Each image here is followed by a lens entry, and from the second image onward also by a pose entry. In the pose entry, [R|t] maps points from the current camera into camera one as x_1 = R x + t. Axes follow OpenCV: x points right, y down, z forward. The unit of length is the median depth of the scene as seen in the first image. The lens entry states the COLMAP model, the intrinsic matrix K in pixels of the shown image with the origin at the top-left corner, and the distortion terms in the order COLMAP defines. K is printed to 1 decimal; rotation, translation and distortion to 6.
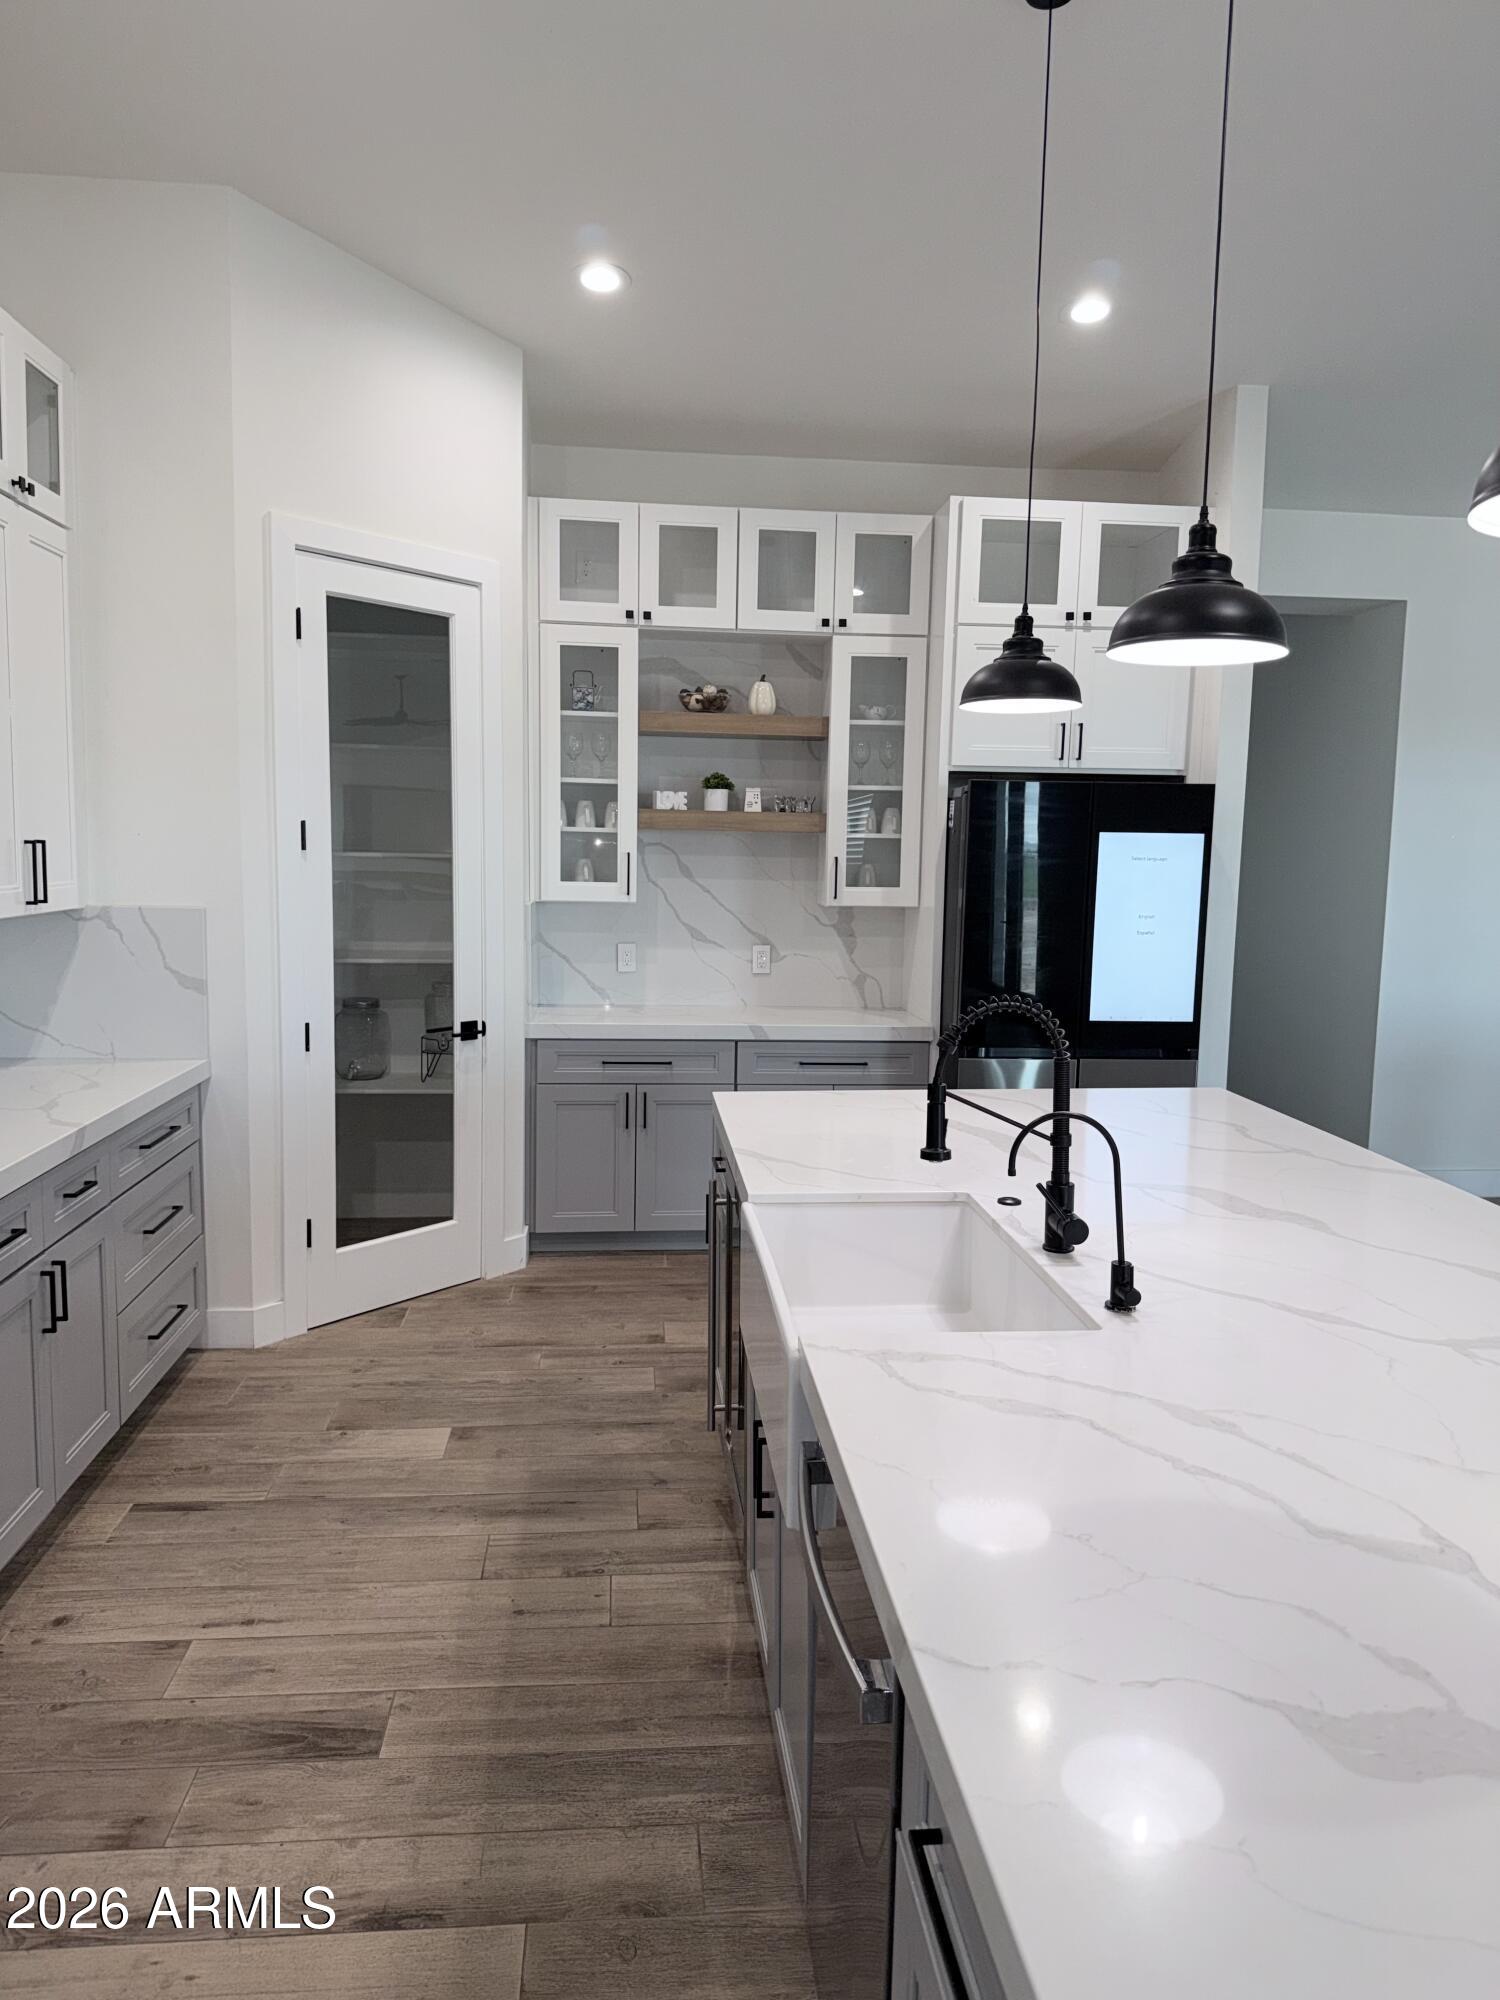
lens RADIAL K [[1478.1, 0, 742.5], [0, 1478.1, 1060.4], [0, 0, 1]] dist [-0.009420, 0.012718]
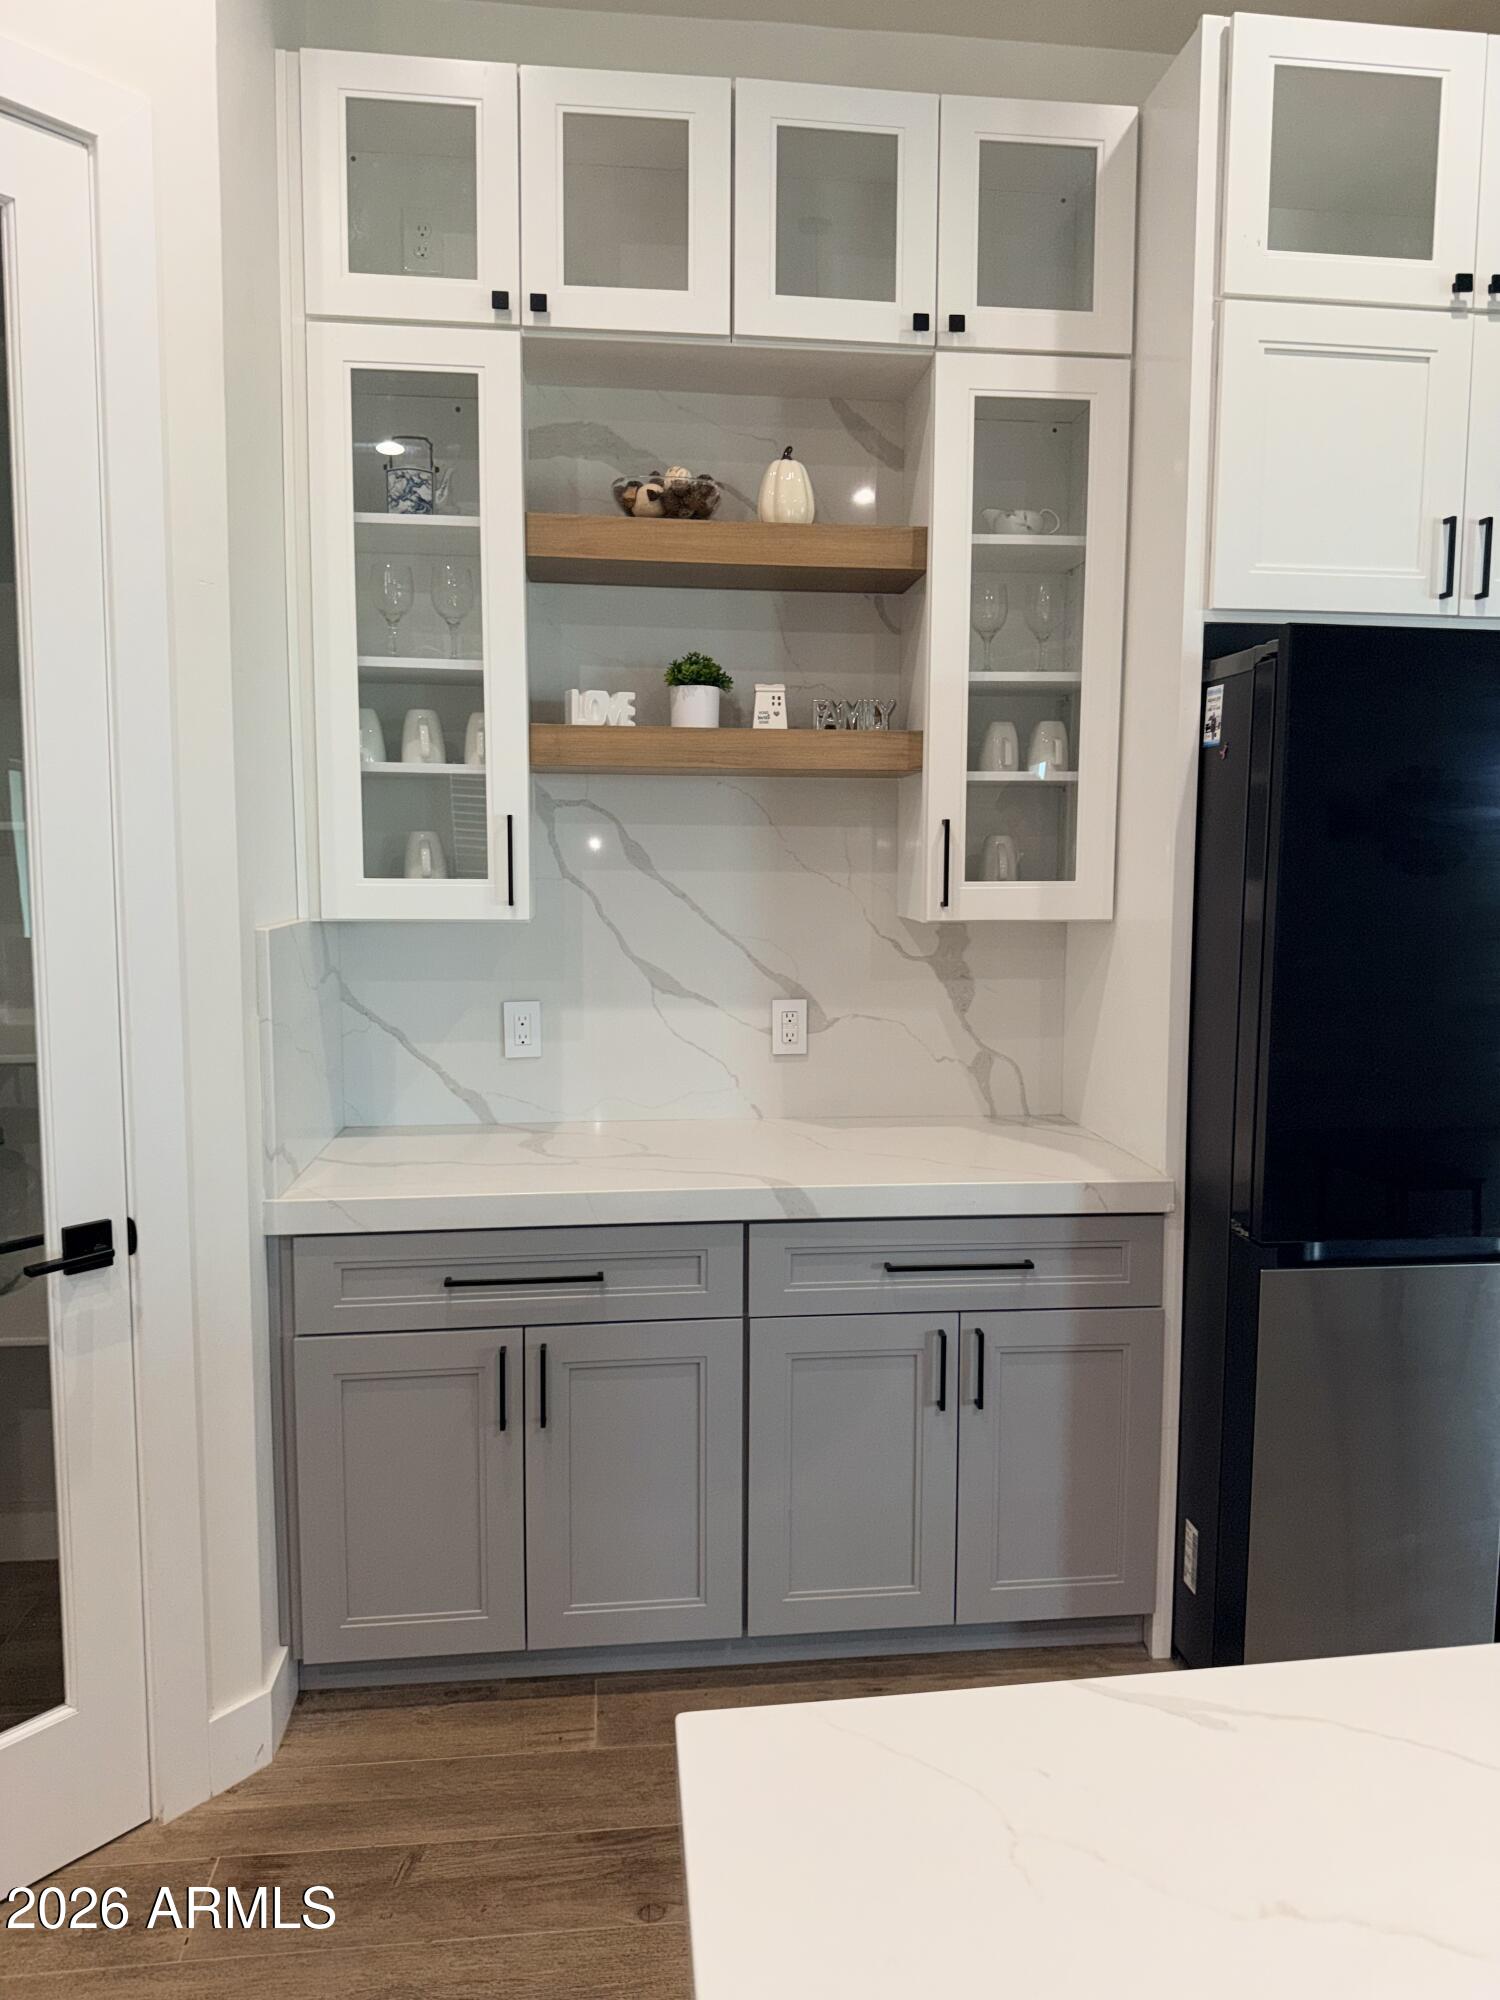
lens RADIAL K [[1478.1, 0, 759.1], [0, 1478.1, 999.7], [0, 0, 1]] dist [-0.009420, 0.012718]
pose [[0.999712, -0.015998, 0.017900, -0.007202], [0.016778, 0.998878, -0.044279, -0.060762], [-0.017171, 0.044567, 0.998859, 0.539713]]
